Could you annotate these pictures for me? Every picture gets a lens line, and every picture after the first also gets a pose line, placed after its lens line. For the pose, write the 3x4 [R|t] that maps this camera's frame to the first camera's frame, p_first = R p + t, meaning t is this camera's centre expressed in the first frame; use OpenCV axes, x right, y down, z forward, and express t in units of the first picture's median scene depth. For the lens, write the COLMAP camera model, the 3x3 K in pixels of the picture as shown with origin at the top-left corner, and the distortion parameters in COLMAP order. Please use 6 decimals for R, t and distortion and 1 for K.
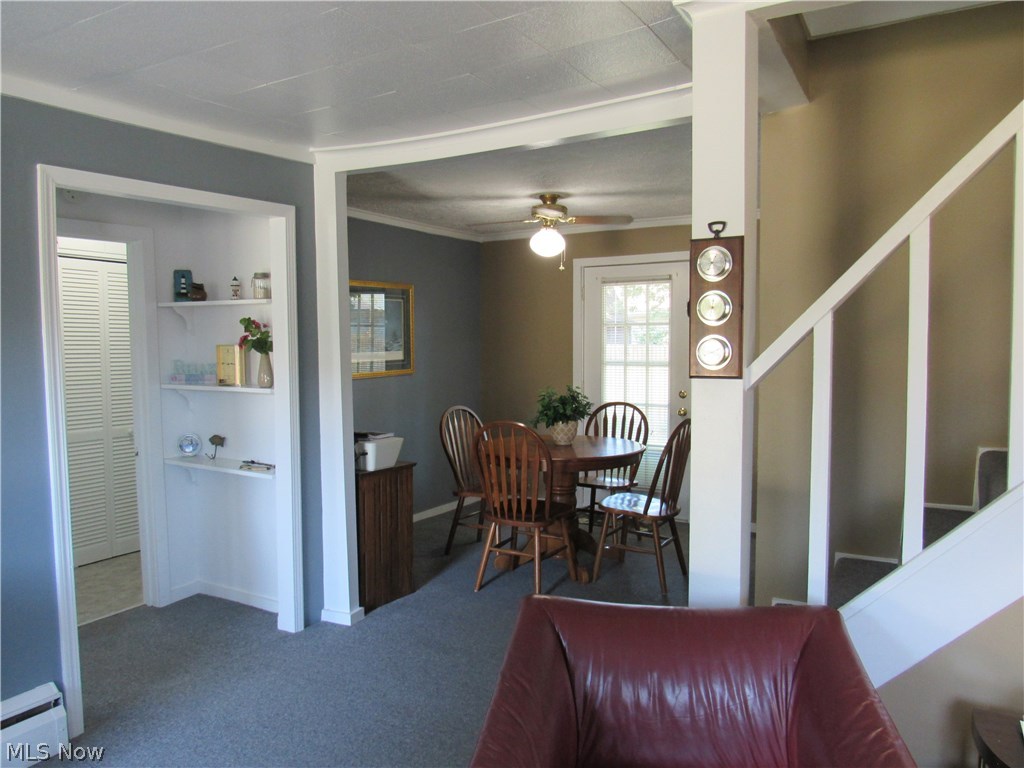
lens RADIAL K [[729.7, 0, 512.0], [0, 729.7, 384.0], [0, 0, 1]] dist [-0.025457, 0.006396]
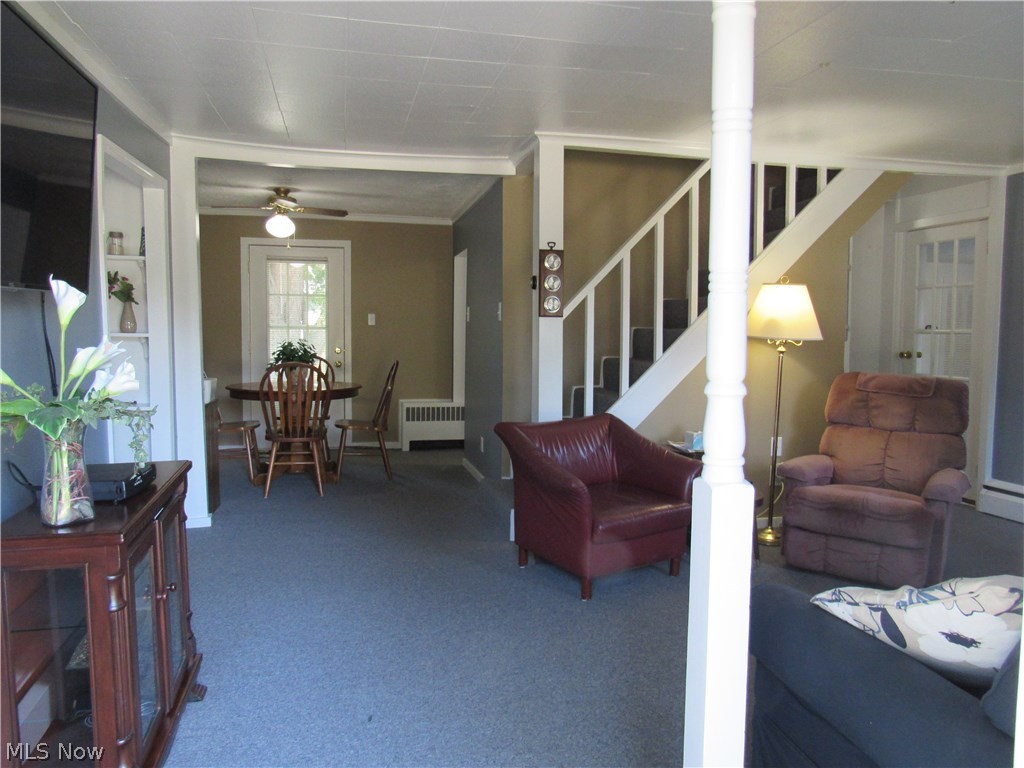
lens RADIAL K [[729.7, 0, 512.0], [0, 729.7, 384.0], [0, 0, 1]] dist [-0.025457, 0.006396]
pose [[0.723778, -0.040046, 0.688870, -0.572896], [0.025585, 0.999186, 0.031204, 0.053308], [-0.689559, -0.004960, 0.724213, -0.203017]]
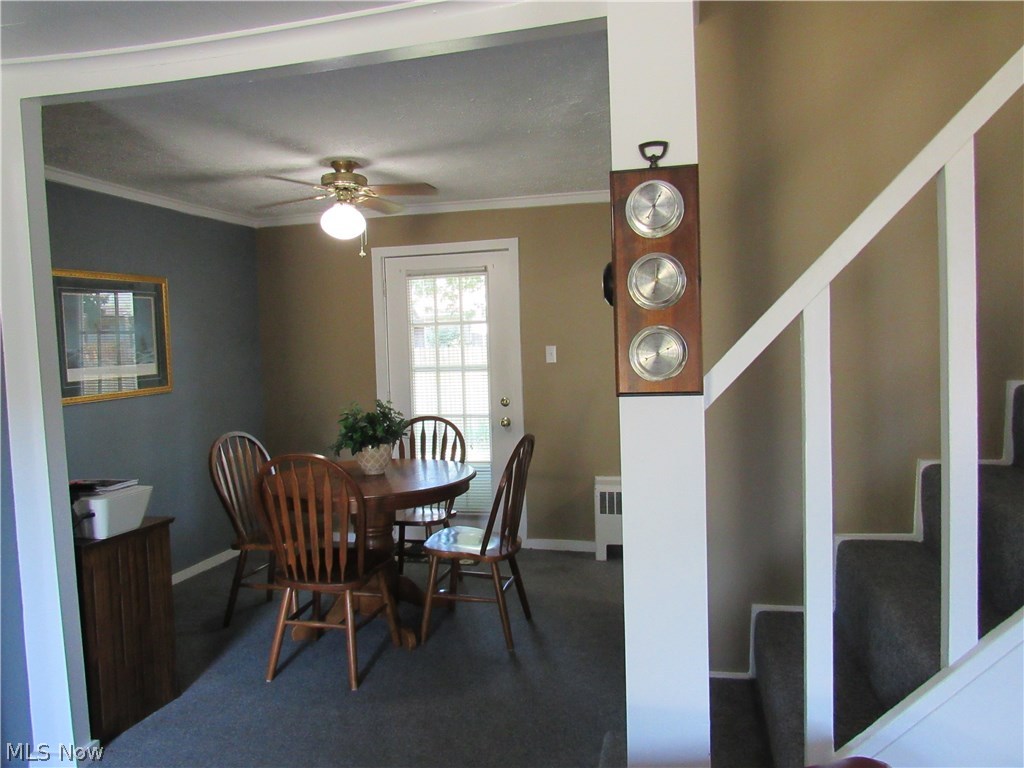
lens RADIAL K [[729.7, 0, 512.0], [0, 729.7, 384.0], [0, 0, 1]] dist [-0.025457, 0.006396]
pose [[0.958295, -0.041172, 0.282799, -0.007263], [0.042591, 0.999092, 0.001131, -0.010627], [-0.282588, 0.010961, 0.959179, 0.200437]]
